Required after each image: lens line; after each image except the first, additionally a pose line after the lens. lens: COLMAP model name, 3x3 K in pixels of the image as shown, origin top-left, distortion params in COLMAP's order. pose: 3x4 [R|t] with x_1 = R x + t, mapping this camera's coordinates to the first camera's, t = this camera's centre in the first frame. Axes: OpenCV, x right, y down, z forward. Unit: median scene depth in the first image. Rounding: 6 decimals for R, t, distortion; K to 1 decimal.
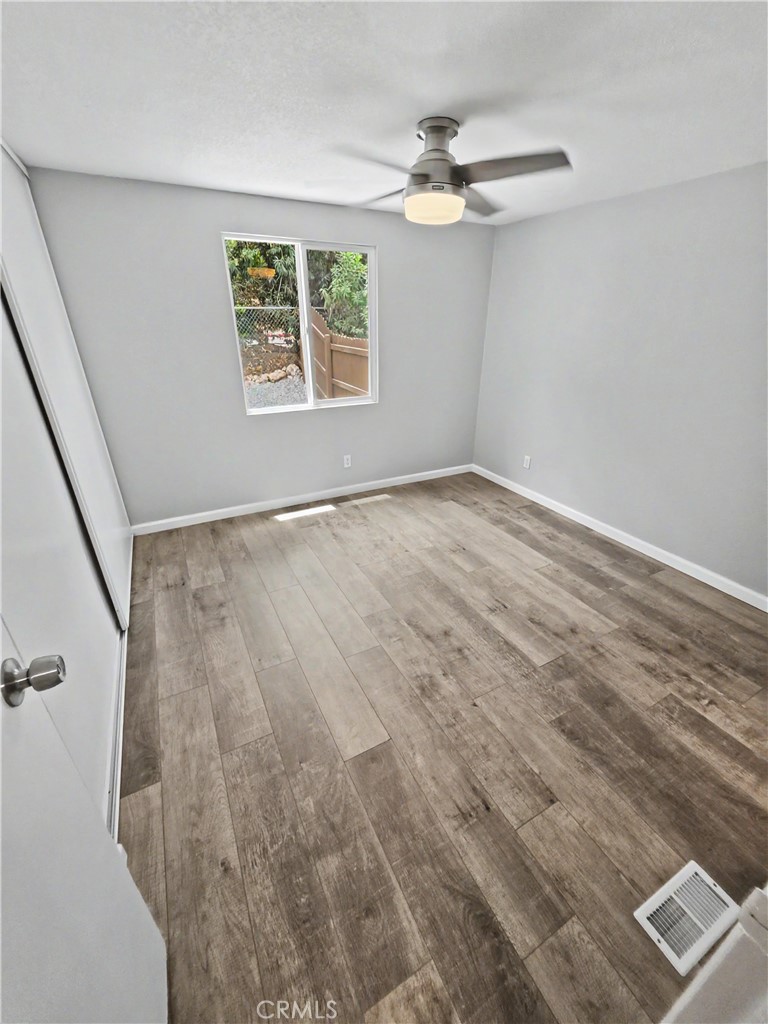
lens RADIAL K [[417.0, 0, 386.3], [0, 417.0, 514.5], [0, 0, 1]] dist [-0.008514, 0.002053]
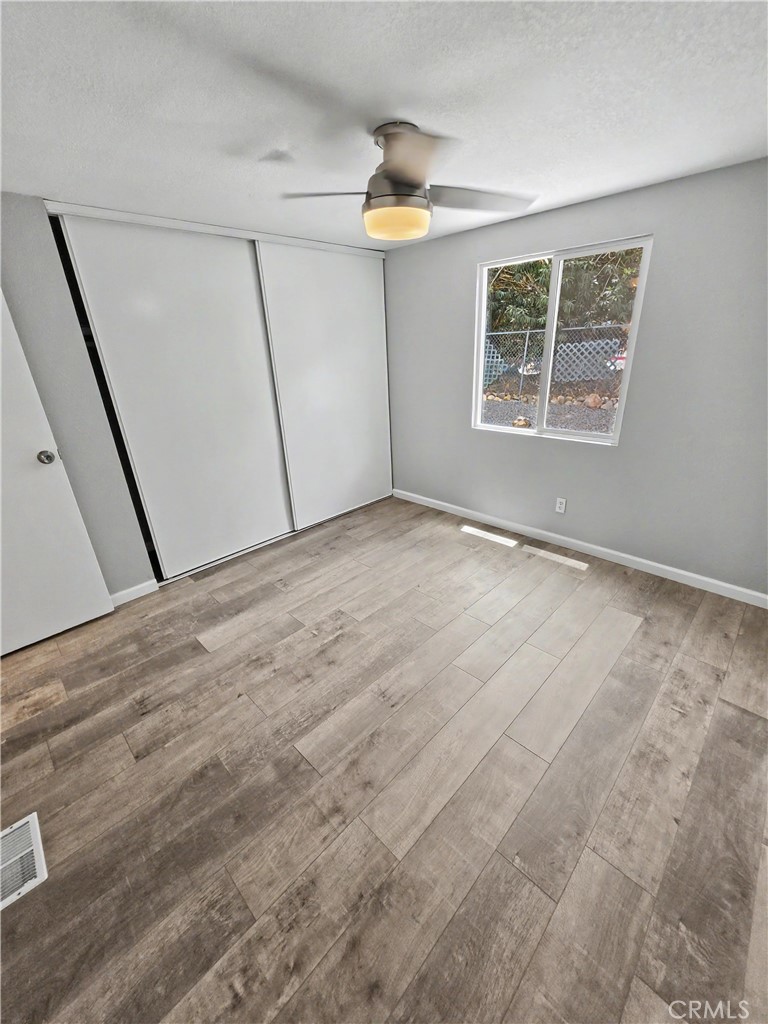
lens RADIAL K [[417.0, 0, 386.8], [0, 417.0, 511.1], [0, 0, 1]] dist [-0.008514, 0.002053]
pose [[0.296385, 0.347283, -0.889691, 0.997698], [-0.374215, 0.899289, 0.226366, -0.323466], [0.878703, 0.265844, 0.396495, 0.690646]]
